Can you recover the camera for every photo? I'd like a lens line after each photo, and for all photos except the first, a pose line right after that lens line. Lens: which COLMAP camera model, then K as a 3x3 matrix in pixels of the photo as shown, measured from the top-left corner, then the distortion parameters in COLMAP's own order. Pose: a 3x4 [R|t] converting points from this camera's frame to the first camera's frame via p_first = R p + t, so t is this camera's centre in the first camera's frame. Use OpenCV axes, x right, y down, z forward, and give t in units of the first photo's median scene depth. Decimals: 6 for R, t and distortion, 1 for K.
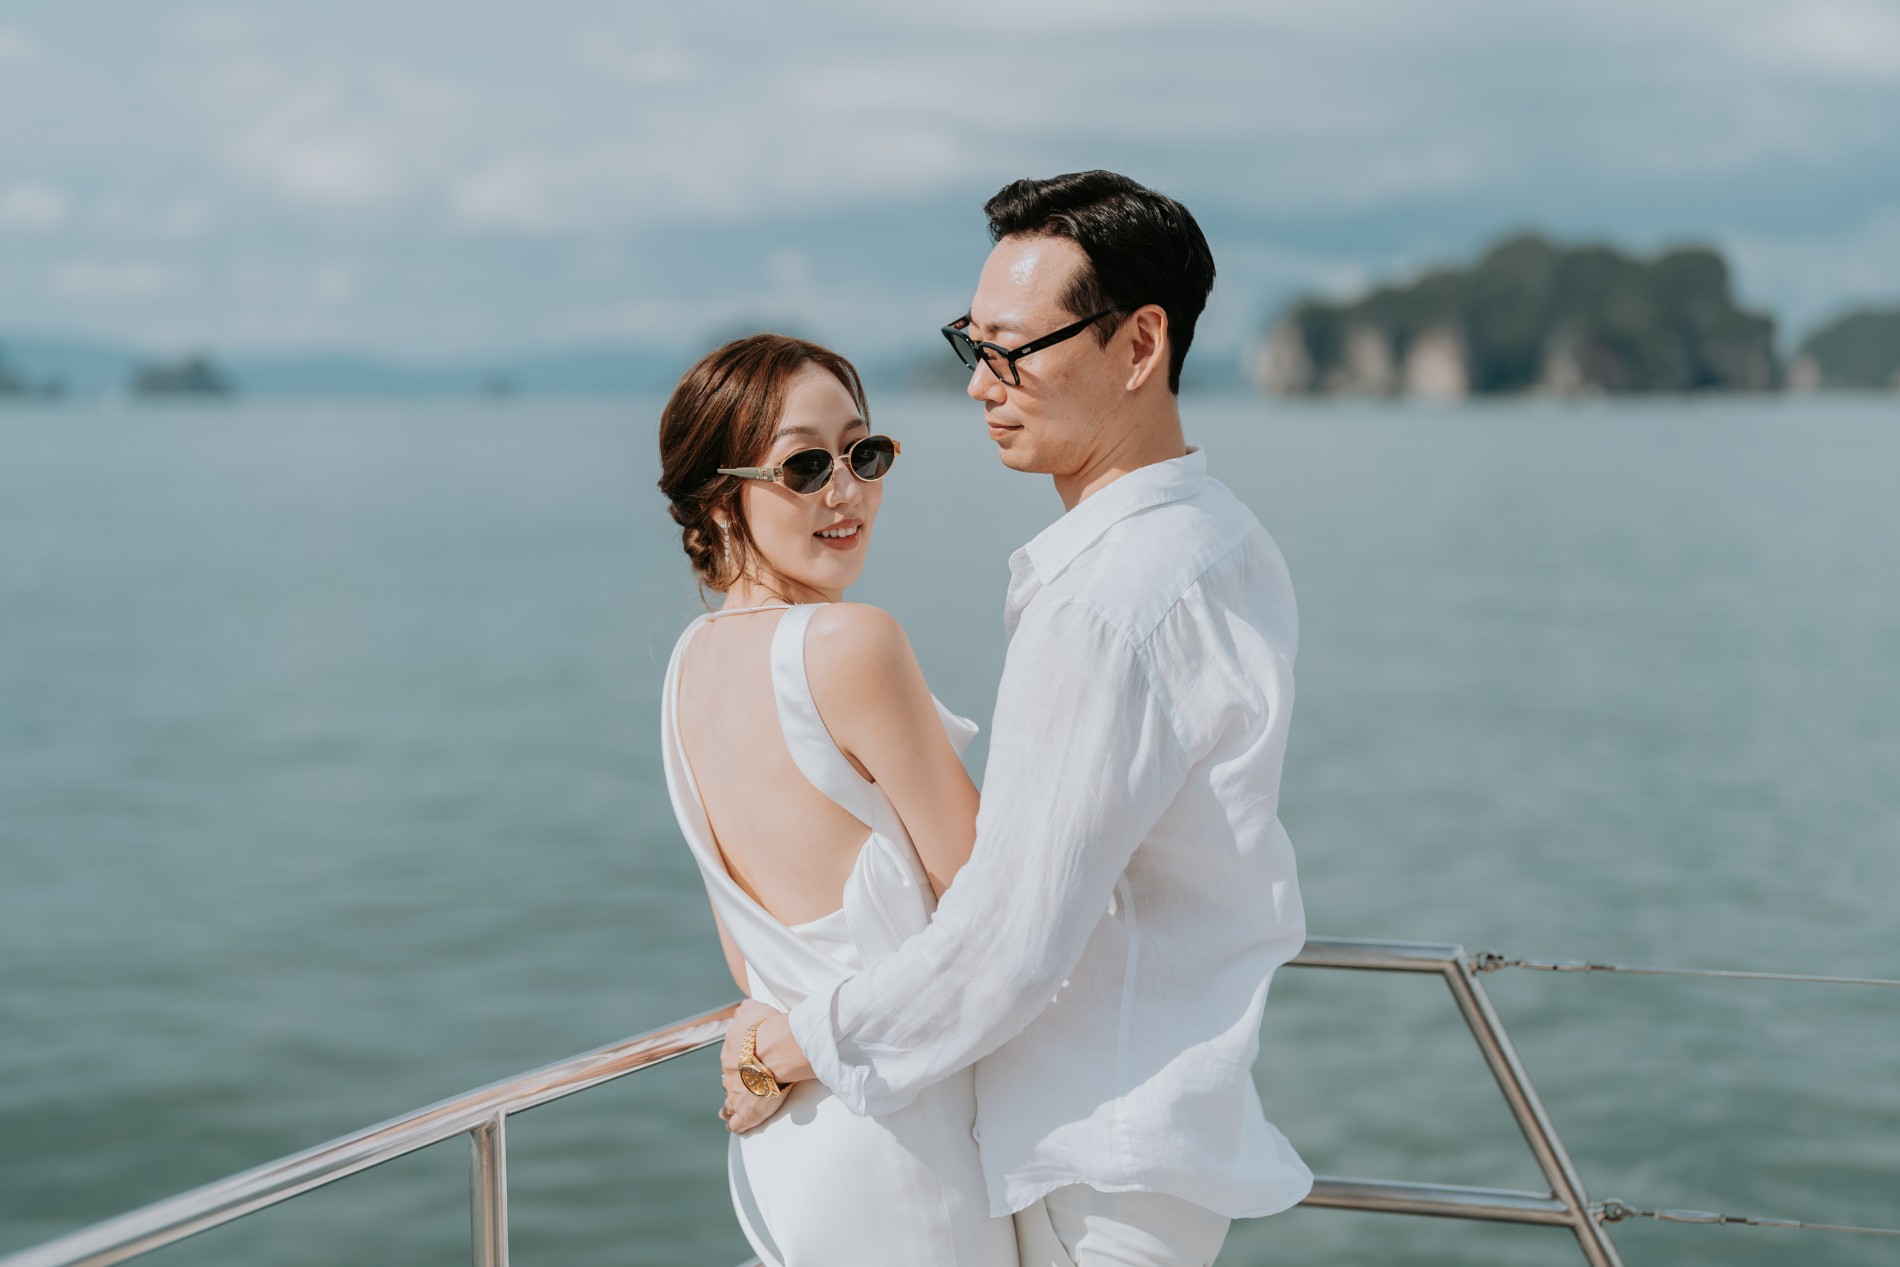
lens RADIAL K [[2710.2, 0, 949.2], [0, 2710.2, 632.0], [0, 0, 1]] dist [0.003962, 0.000000]
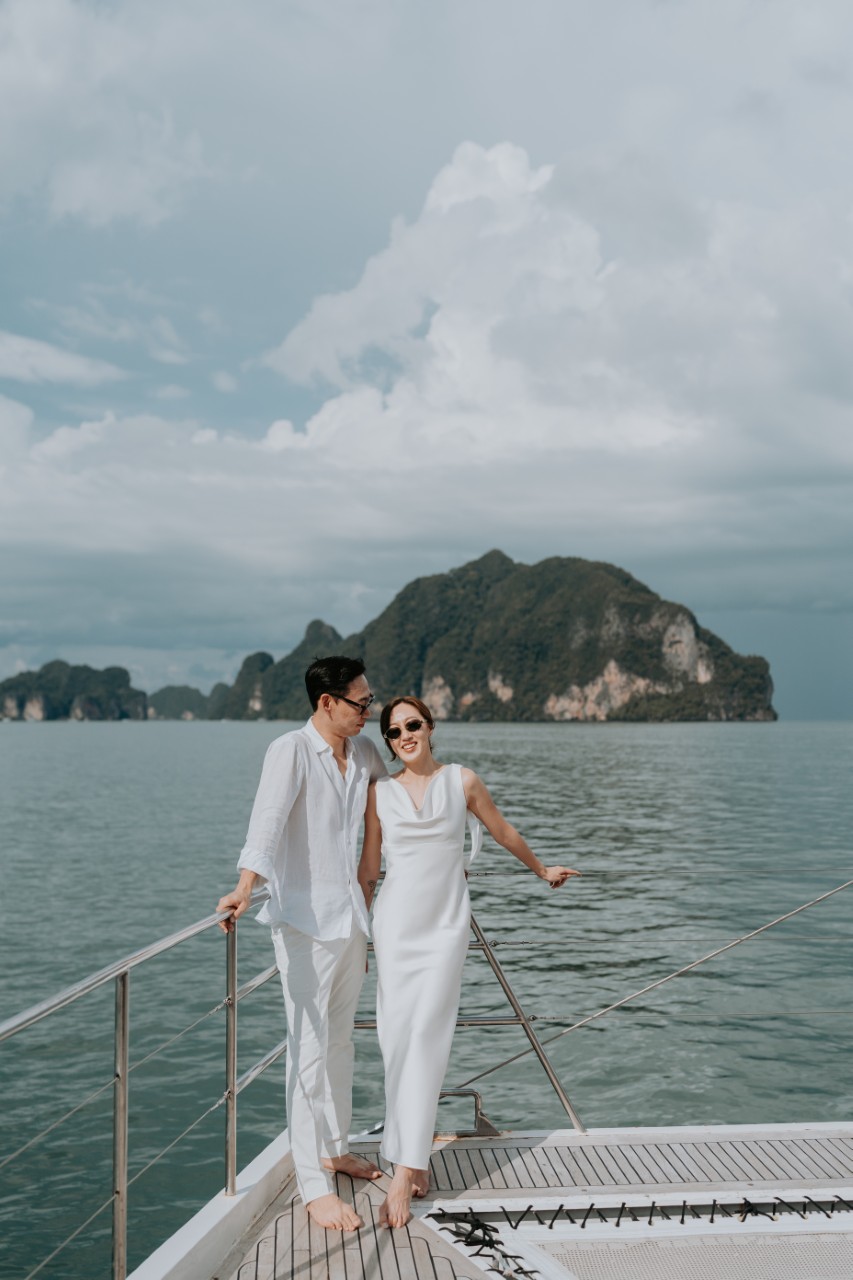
lens RADIAL K [[1264.9, 0, 431.0], [0, 1264.9, 637.2], [0, 0, 1]] dist [-0.032345, 0.000000]
pose [[0.870911, 0.018385, 0.491097, -0.123478], [0.049229, 0.991010, -0.124403, 0.018840], [-0.488969, 0.132520, 0.862176, -0.427003]]
